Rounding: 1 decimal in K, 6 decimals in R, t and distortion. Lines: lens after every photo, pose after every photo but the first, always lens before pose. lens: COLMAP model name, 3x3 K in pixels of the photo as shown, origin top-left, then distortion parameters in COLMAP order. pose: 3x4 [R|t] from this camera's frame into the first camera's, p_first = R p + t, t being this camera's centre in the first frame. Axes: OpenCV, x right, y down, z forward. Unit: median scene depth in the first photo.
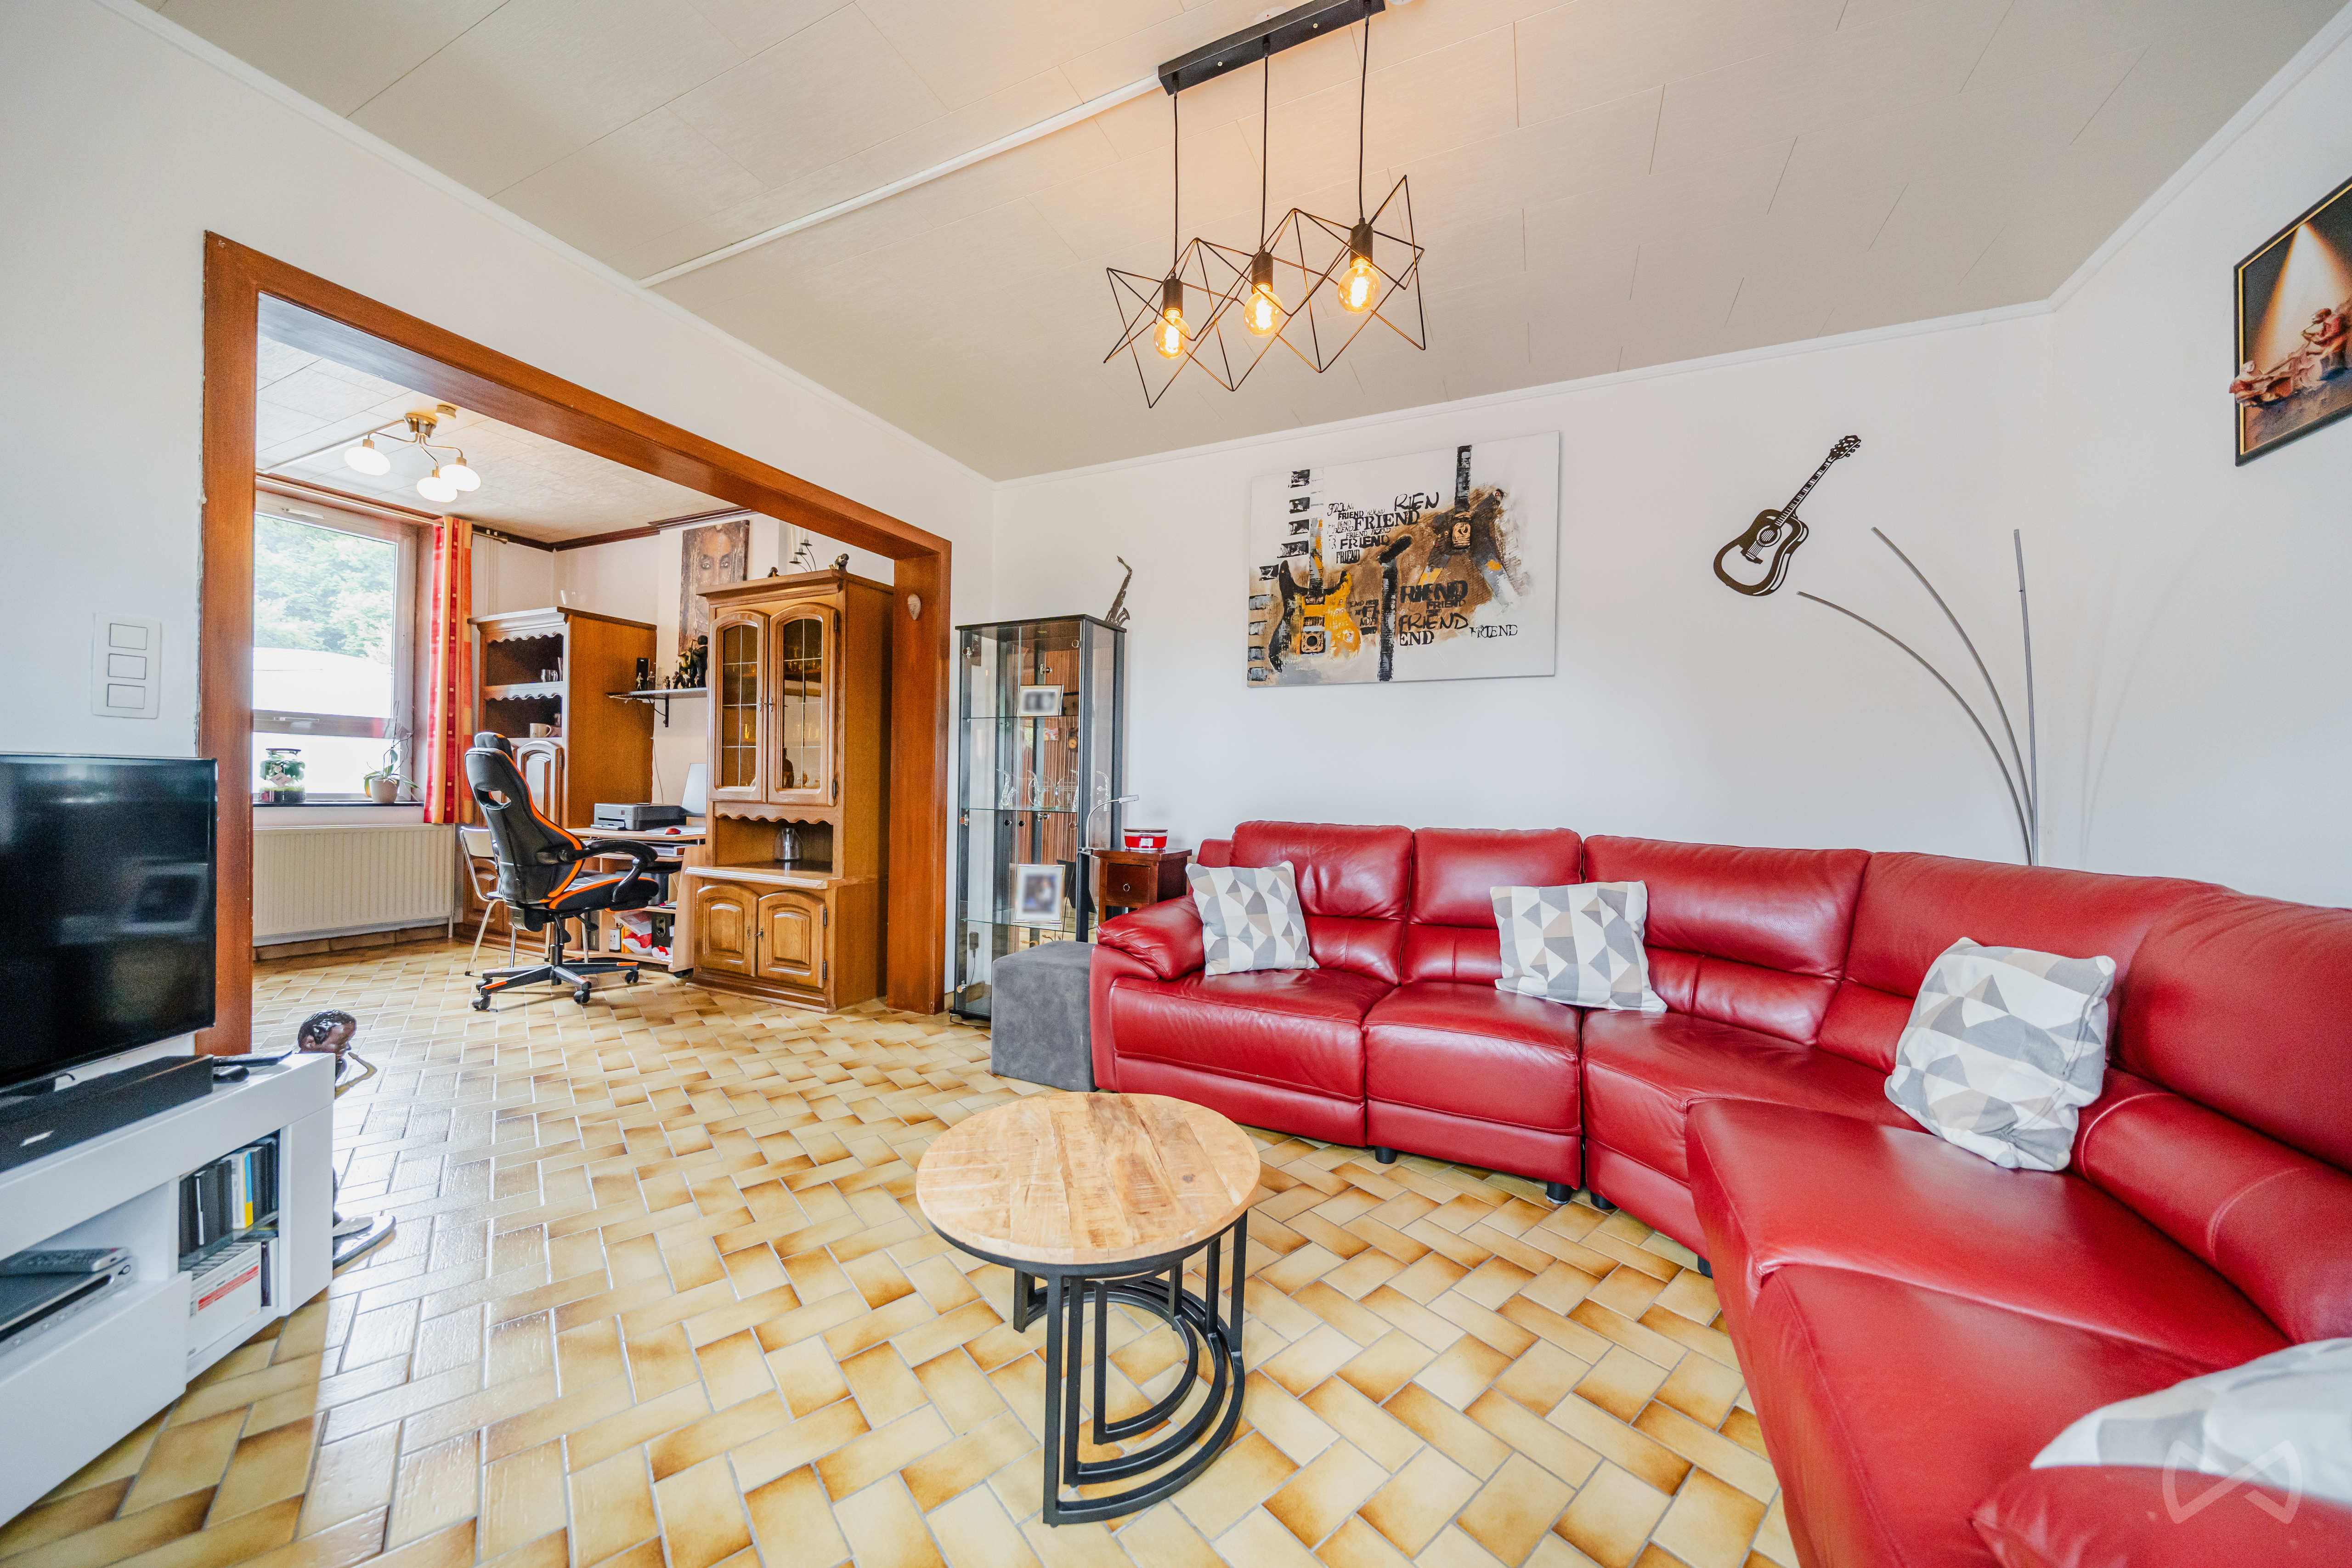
lens RADIAL K [[799.8, 0, 1177.2], [0, 799.8, 784.6], [0, 0, 1]] dist [-0.001782, -0.001528]
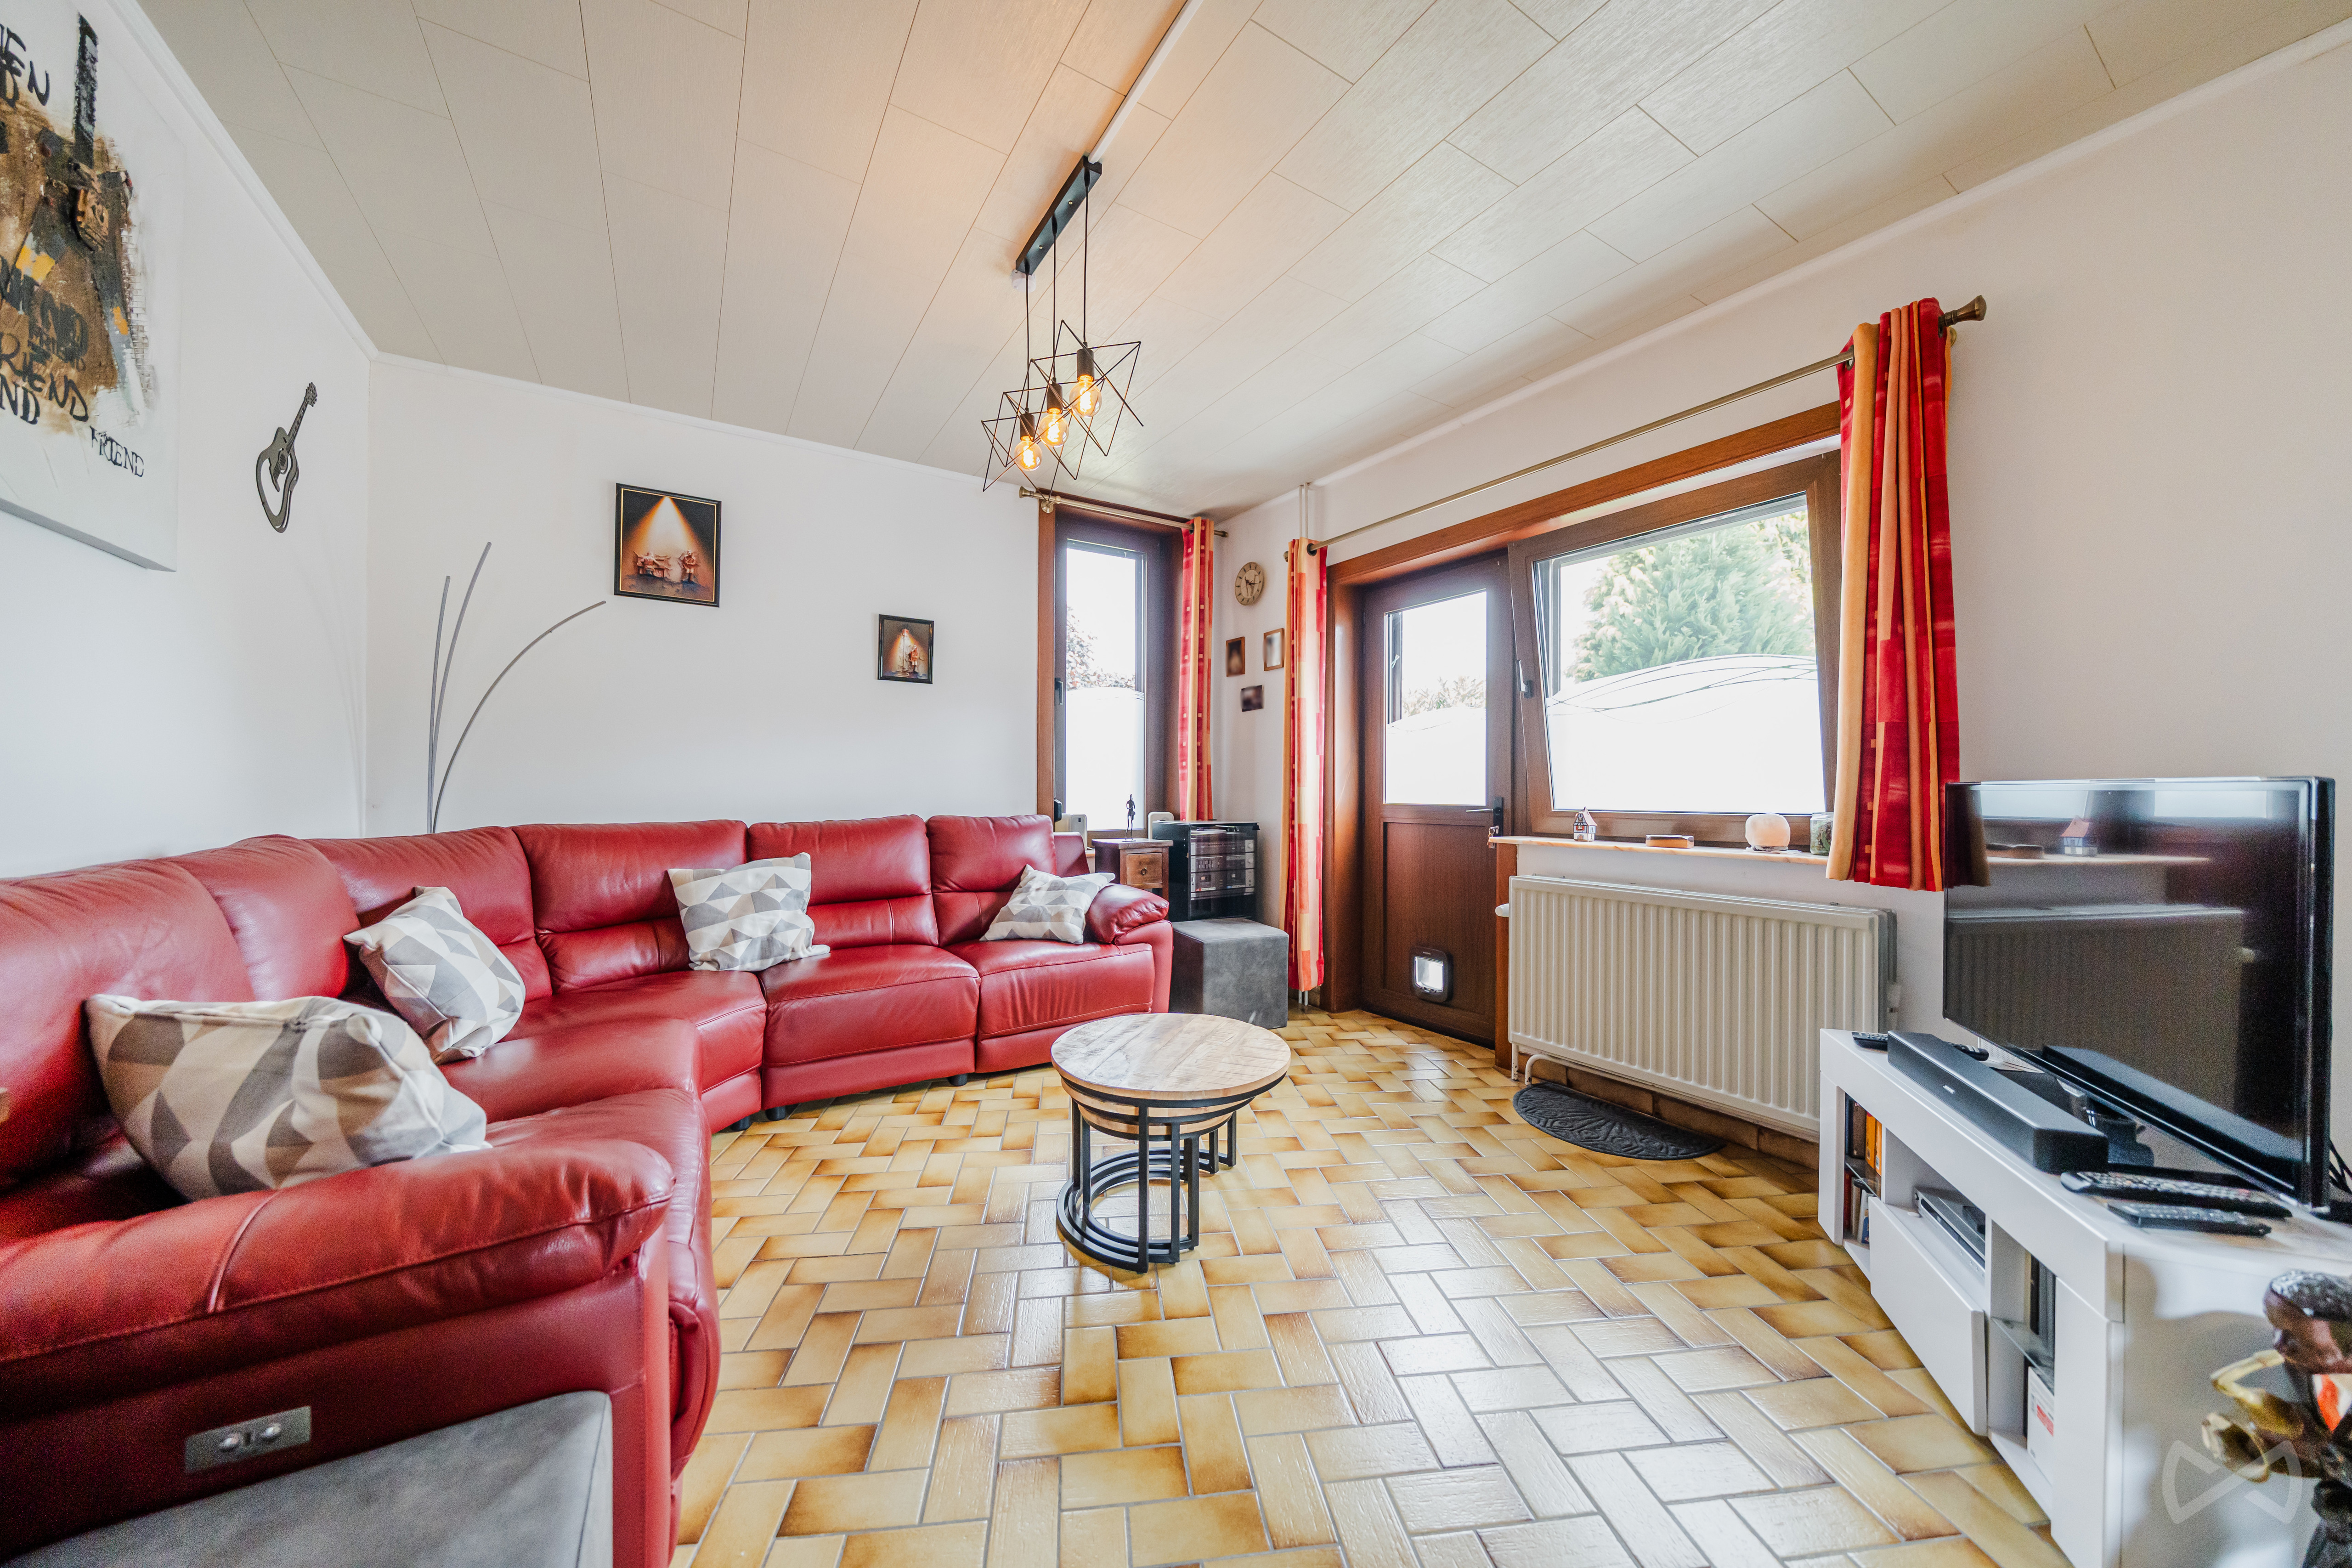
lens RADIAL K [[799.8, 0, 1176.5], [0, 799.8, 786.5], [0, 0, 1]] dist [-0.001782, -0.001528]
pose [[-0.838743, -0.019822, 0.544166, -0.558496], [-0.017780, 0.999801, 0.009014, -0.003550], [-0.544237, -0.002114, -0.838929, 1.390164]]
